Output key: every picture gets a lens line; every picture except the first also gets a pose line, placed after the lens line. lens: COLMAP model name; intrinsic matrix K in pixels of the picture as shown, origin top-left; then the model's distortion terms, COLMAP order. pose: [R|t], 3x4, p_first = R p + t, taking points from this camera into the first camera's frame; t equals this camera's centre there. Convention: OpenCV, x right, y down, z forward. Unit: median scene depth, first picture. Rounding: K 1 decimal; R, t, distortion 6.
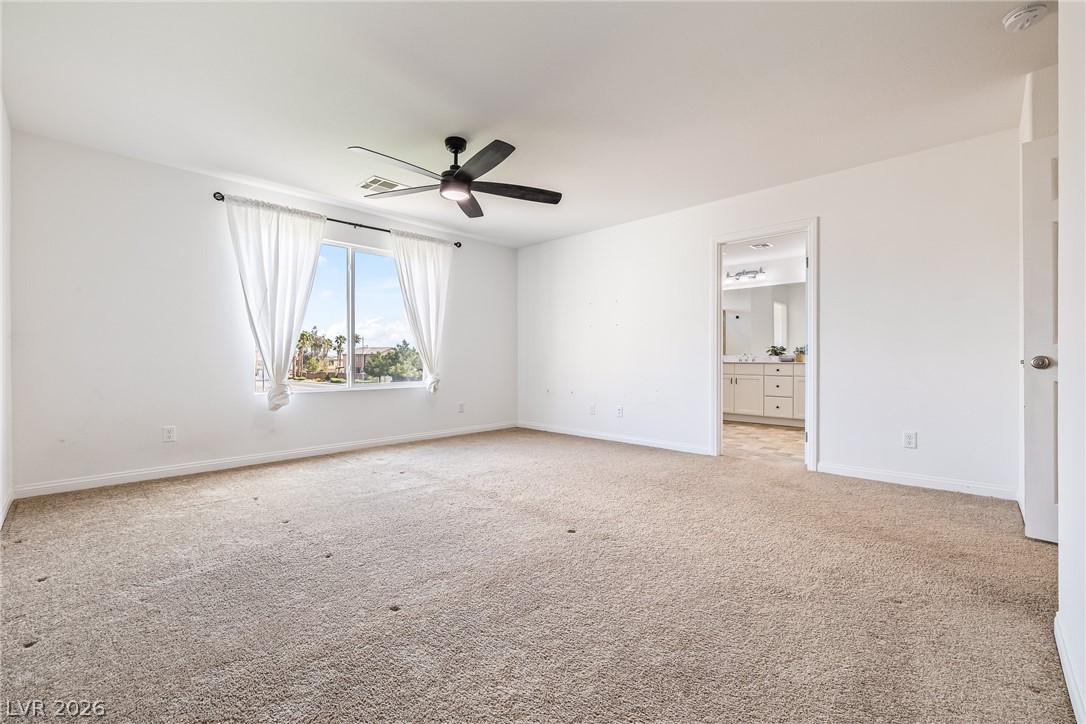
lens RADIAL K [[459.1, 0, 541.4], [0, 459.1, 359.2], [0, 0, 1]] dist [-0.000924, 0.000041]
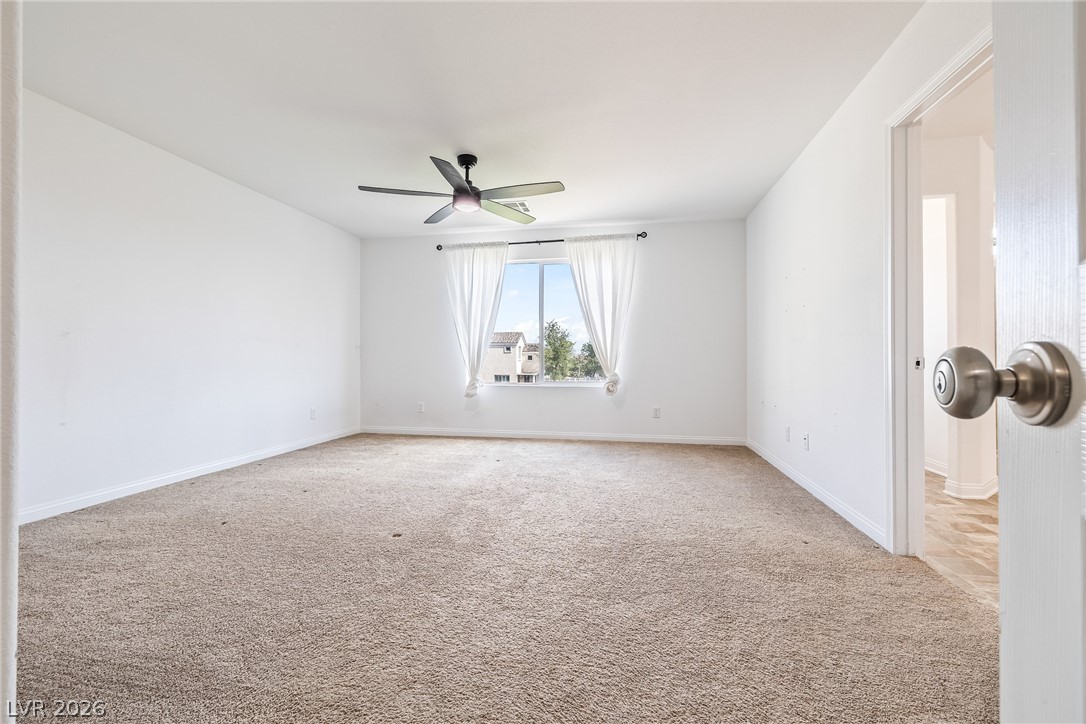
lens RADIAL K [[459.1, 0, 541.4], [0, 459.1, 359.2], [0, 0, 1]] dist [-0.000924, 0.000041]
pose [[0.546554, 0.000806, -0.837423, 0.590847], [0.000110, 0.999999, 0.001035, -0.001633], [0.837424, -0.000658, 0.546554, 0.405056]]
